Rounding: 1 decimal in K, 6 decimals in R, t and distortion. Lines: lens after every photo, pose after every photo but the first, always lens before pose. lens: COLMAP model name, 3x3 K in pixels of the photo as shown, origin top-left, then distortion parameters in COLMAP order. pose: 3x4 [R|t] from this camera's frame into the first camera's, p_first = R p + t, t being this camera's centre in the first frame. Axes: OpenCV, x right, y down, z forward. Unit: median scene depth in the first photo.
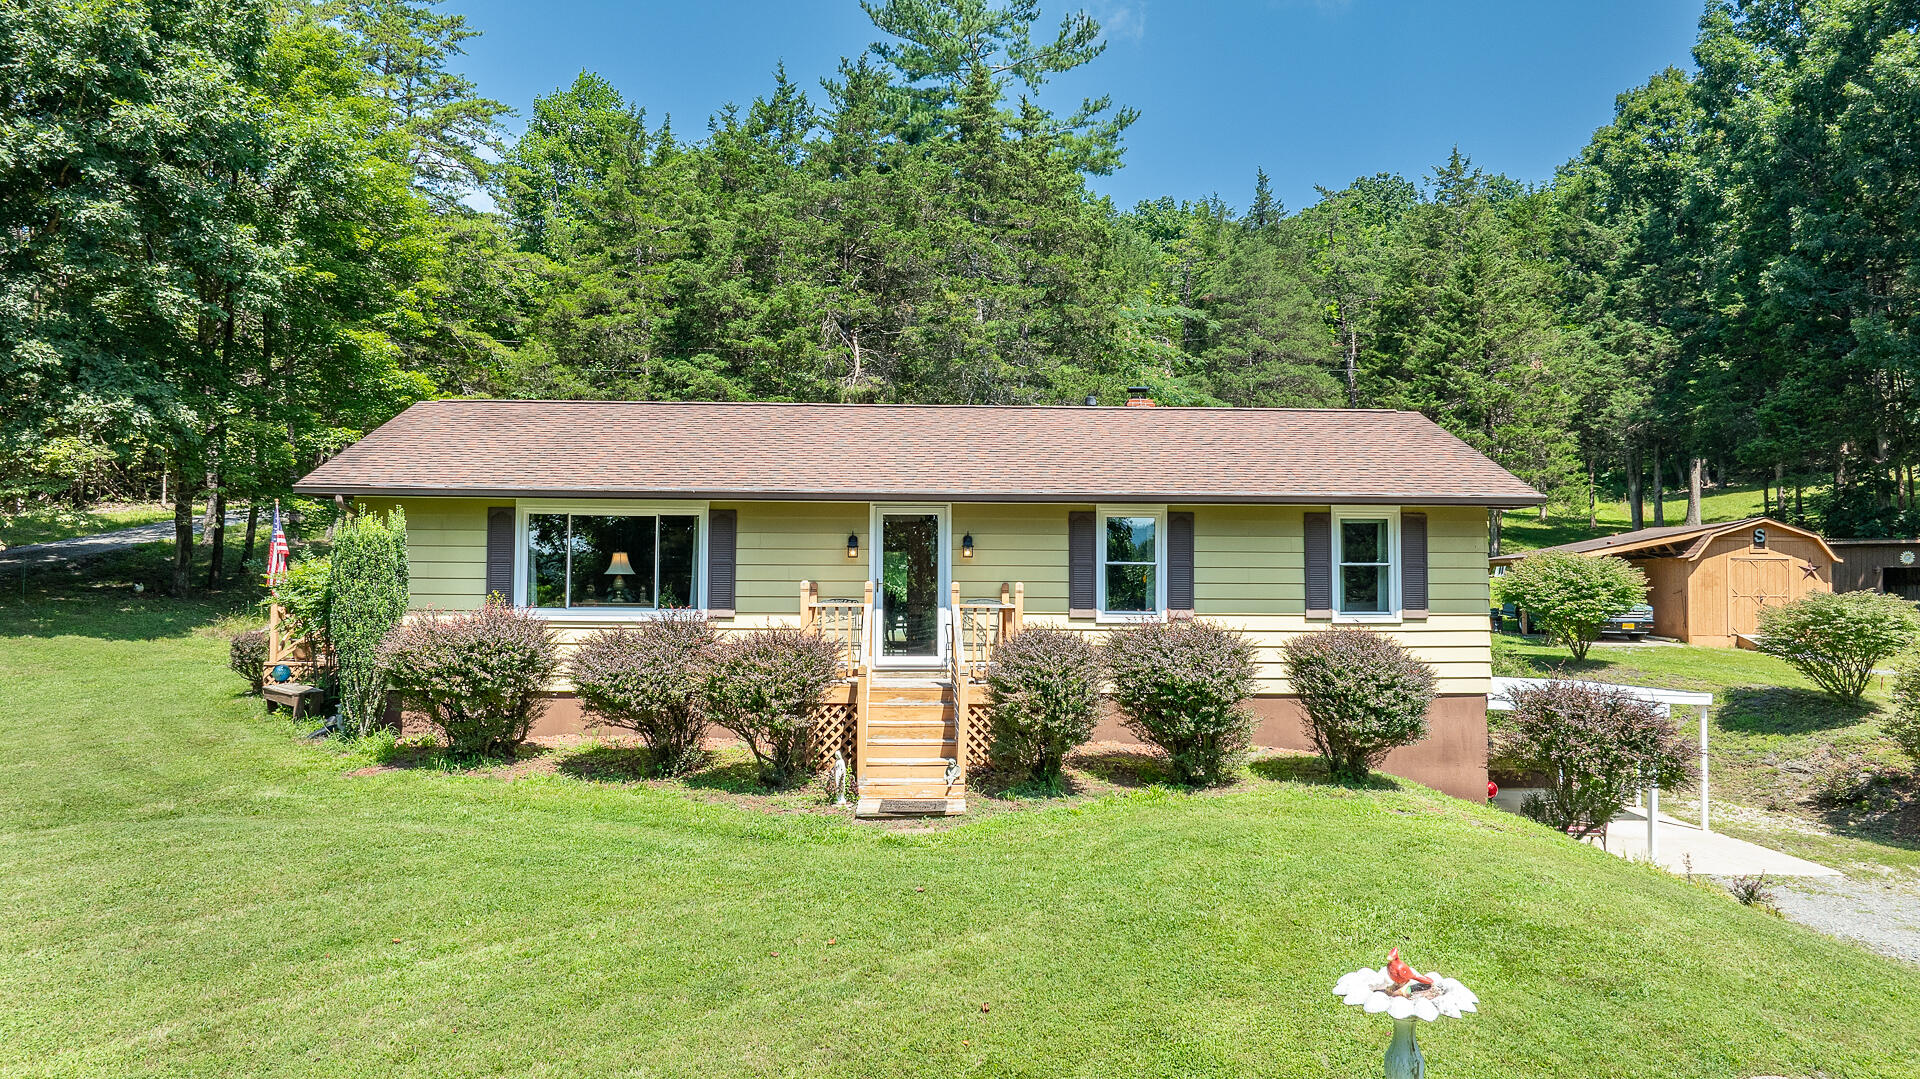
lens RADIAL K [[1347.3, 0, 960.0], [0, 1347.3, 539.5], [0, 0, 1]] dist [-0.002952, -0.000618]
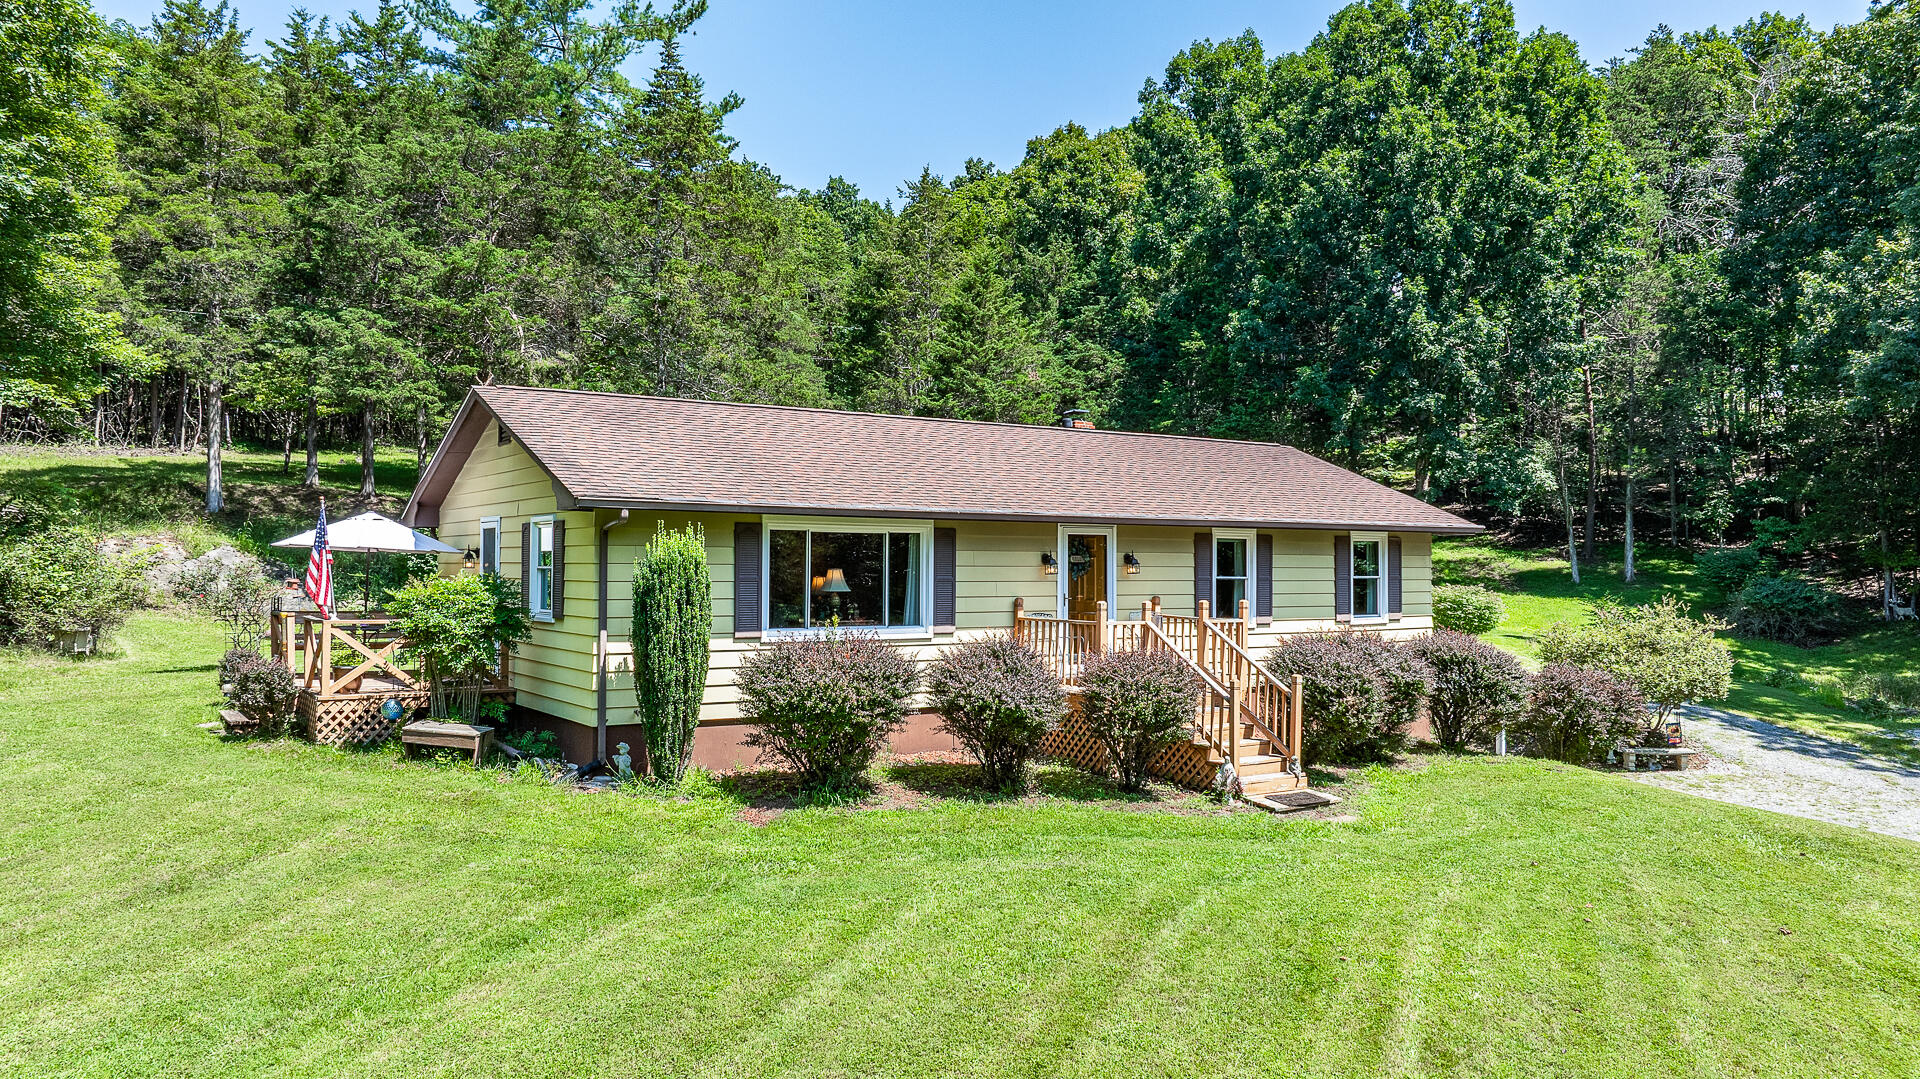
lens RADIAL K [[1391.8, 0, 960.0], [0, 1391.8, 539.5], [0, 0, 1]] dist [-0.094495, 0.000903]
pose [[0.845733, 0.010414, 0.533505, -0.717550], [-0.023659, 0.999558, 0.017995, -0.031820], [-0.533082, -0.027841, 0.845606, 0.106308]]
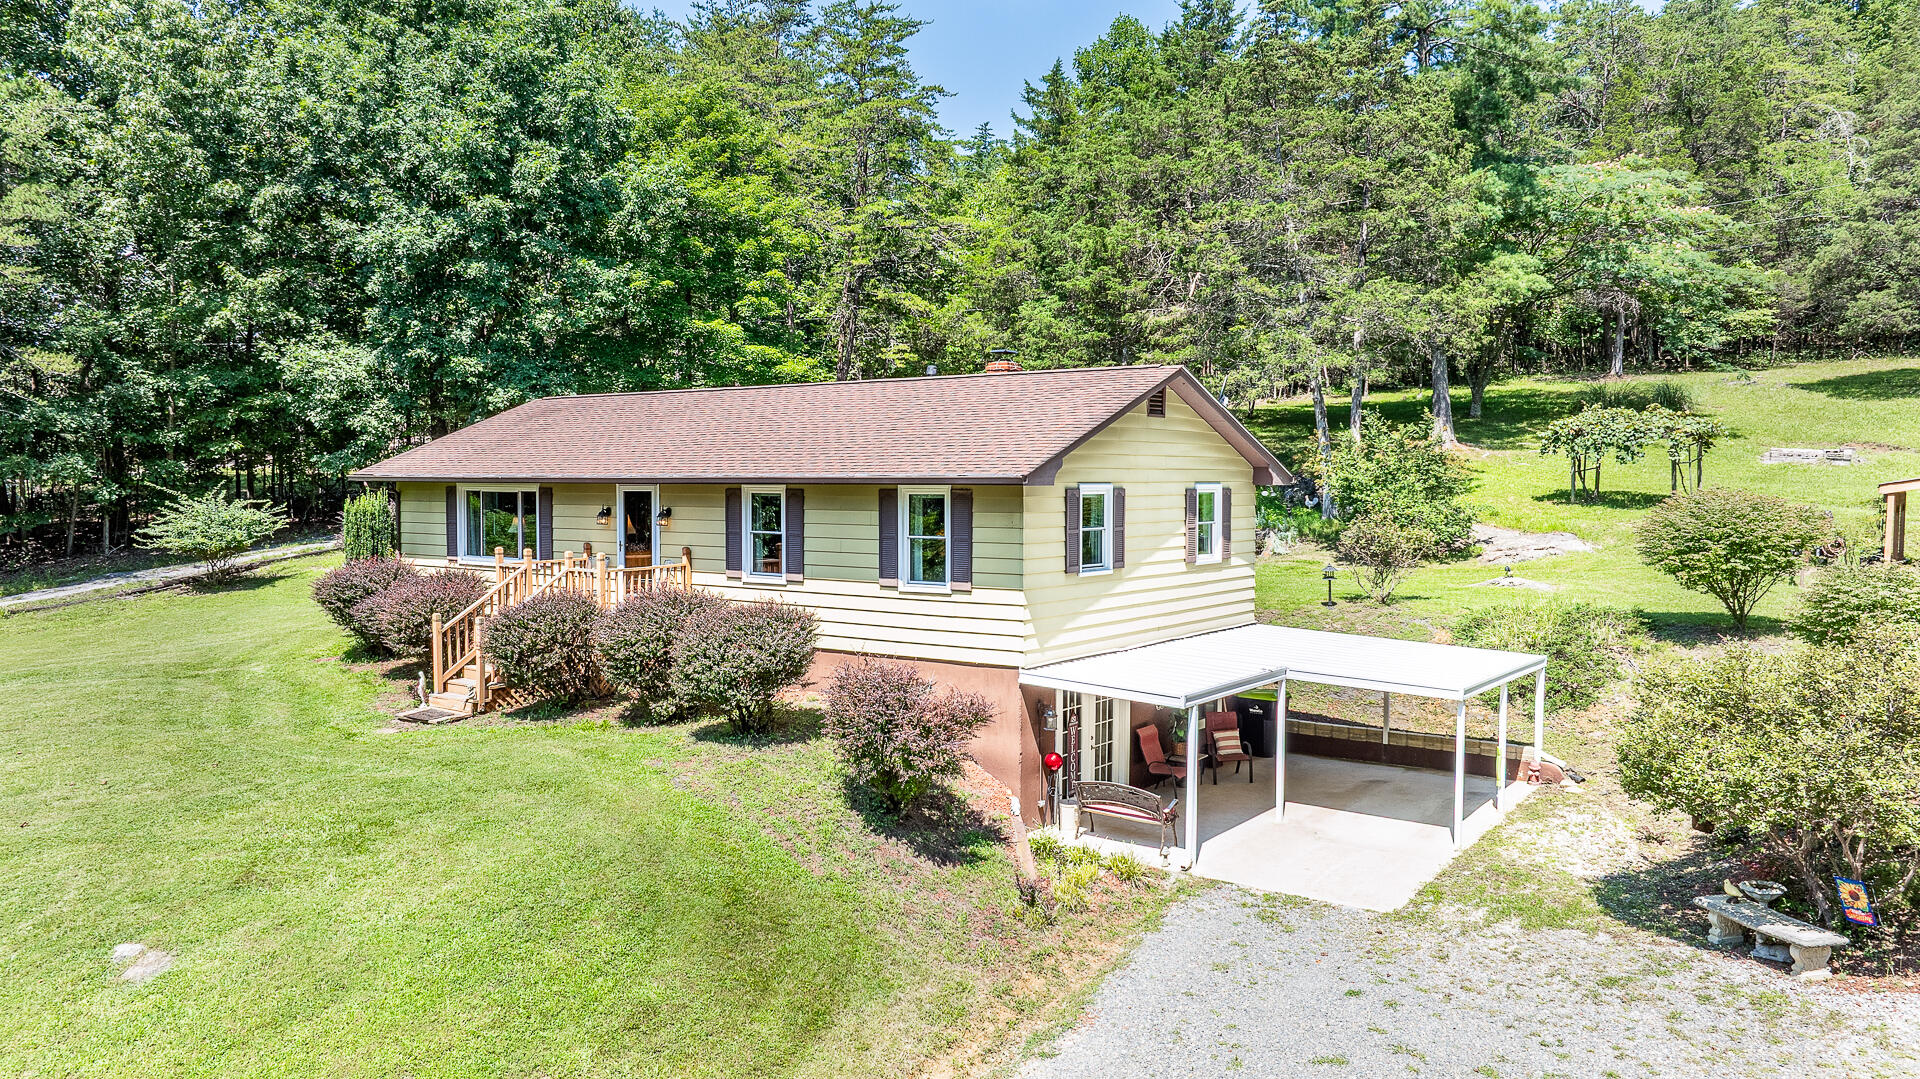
lens RADIAL K [[1391.8, 0, 960.0], [0, 1391.8, 539.5], [0, 0, 1]] dist [-0.094495, 0.000903]
pose [[0.826589, 0.020203, -0.562444, 0.943474], [-0.018076, 0.999793, 0.009347, 0.008966], [0.562516, 0.002441, 0.826783, 0.091888]]
